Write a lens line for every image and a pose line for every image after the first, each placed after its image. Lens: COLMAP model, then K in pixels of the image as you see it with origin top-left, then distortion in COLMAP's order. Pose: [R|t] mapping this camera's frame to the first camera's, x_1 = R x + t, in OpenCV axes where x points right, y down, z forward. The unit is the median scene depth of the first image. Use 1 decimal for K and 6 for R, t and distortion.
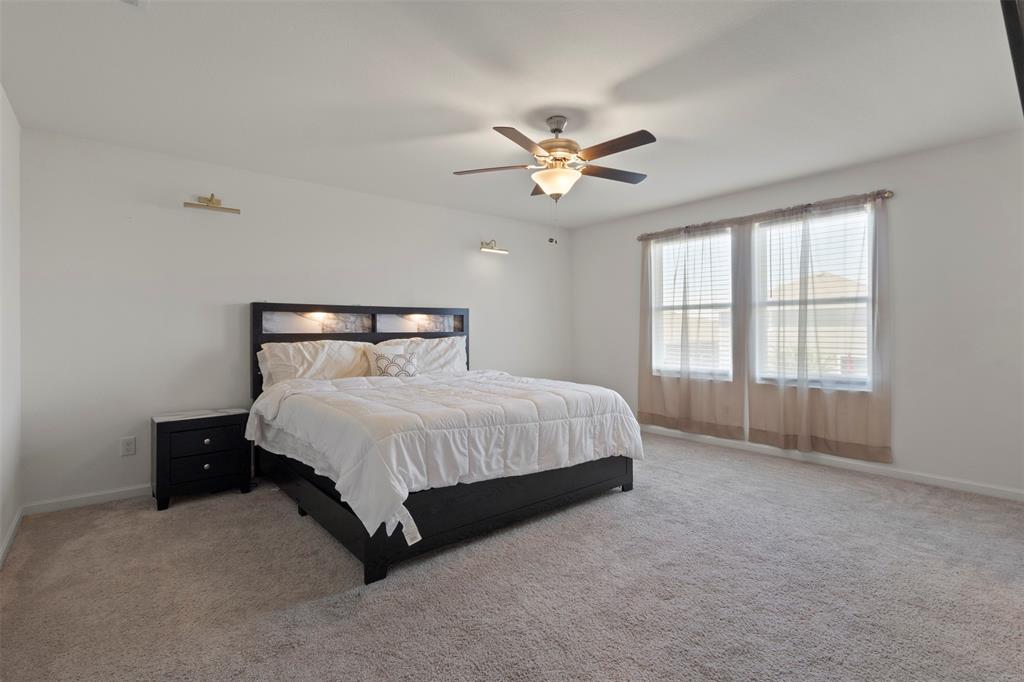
lens RADIAL K [[472.6, 0, 507.5], [0, 472.6, 334.0], [0, 0, 1]] dist [-0.001650, 0.000093]
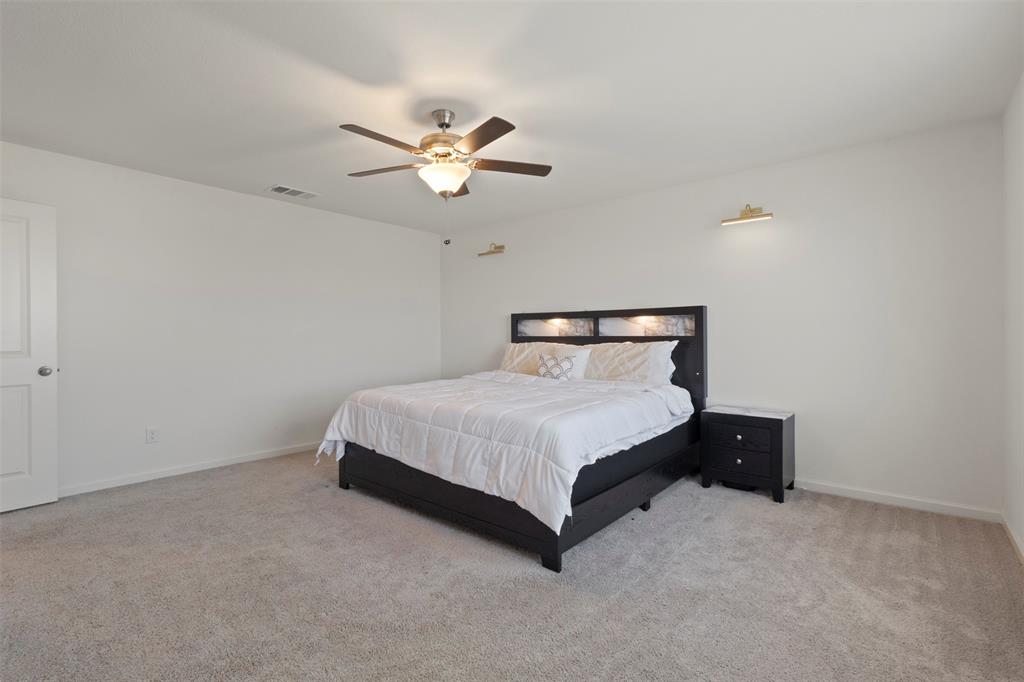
lens RADIAL K [[472.6, 0, 511.6], [0, 472.6, 343.4], [0, 0, 1]] dist [-0.001650, 0.000093]
pose [[0.179357, 0.023518, -0.983503, 1.066755], [-0.004527, 0.999723, 0.023080, -0.014664], [0.983774, 0.000313, 0.179414, 0.956743]]
